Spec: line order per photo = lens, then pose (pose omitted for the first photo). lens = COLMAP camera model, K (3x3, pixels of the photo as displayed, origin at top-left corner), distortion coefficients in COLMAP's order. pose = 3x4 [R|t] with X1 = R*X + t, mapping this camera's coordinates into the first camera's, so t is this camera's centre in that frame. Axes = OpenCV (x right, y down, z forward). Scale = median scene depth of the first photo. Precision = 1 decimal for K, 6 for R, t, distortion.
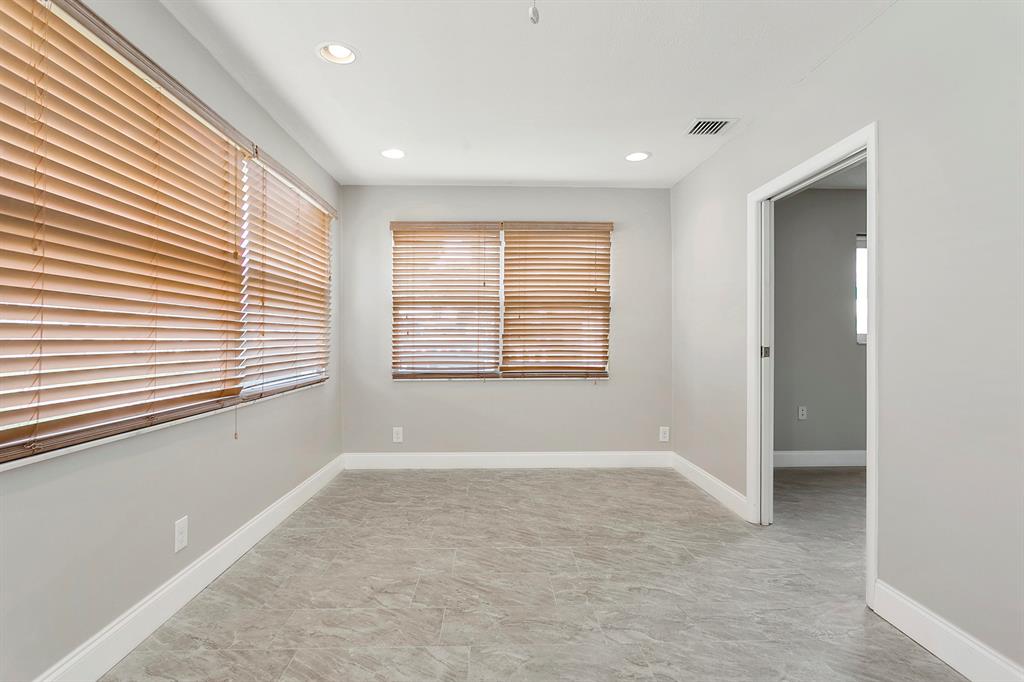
lens RADIAL K [[536.0, 0, 512.0], [0, 536.0, 341.0], [0, 0, 1]] dist [0.001347, 0.000142]
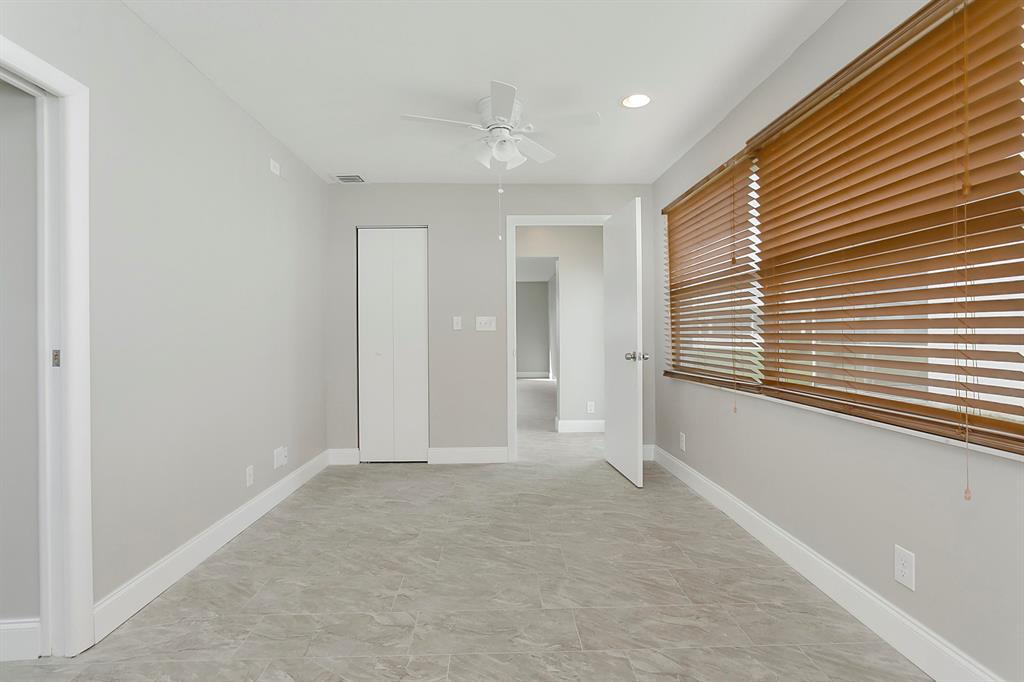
lens RADIAL K [[536.0, 0, 512.0], [0, 536.0, 341.0], [0, 0, 1]] dist [0.001347, 0.000142]
pose [[-0.999970, 0.006365, 0.004372, -0.021034], [0.006434, 0.999852, 0.015946, -0.005595], [-0.004270, 0.015974, -0.999863, 2.021016]]
